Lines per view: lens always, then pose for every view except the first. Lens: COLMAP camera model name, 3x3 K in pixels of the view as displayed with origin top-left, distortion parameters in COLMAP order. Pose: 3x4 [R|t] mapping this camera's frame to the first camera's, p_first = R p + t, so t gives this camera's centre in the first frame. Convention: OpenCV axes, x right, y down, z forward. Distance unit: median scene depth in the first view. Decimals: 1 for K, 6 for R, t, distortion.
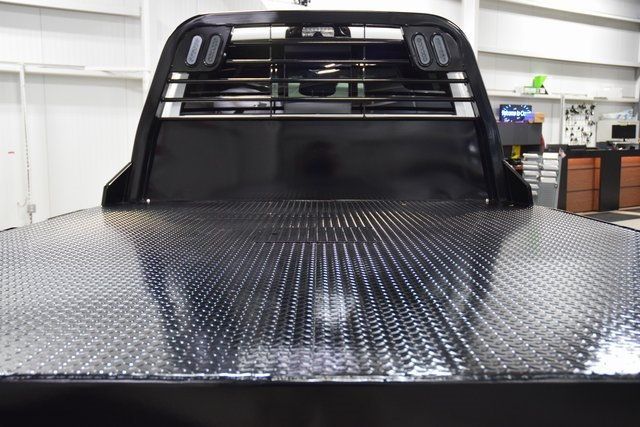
lens RADIAL K [[674.6, 0, 320.0], [0, 674.6, 213.5], [0, 0, 1]] dist [-0.155865, 0.377448]
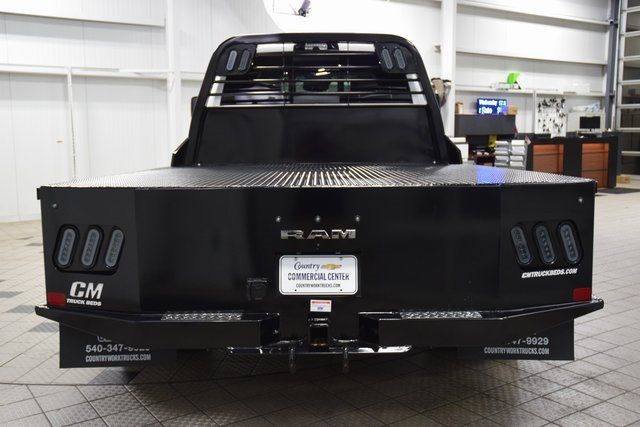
lens RADIAL K [[674.6, 0, 320.0], [0, 674.6, 213.5], [0, 0, 1]] dist [-0.155865, 0.377448]
pose [[0.999955, -0.008958, 0.003239, -0.000976], [0.008945, 0.999953, 0.003770, 0.036976], [-0.003273, -0.003741, 0.999988, -0.199006]]
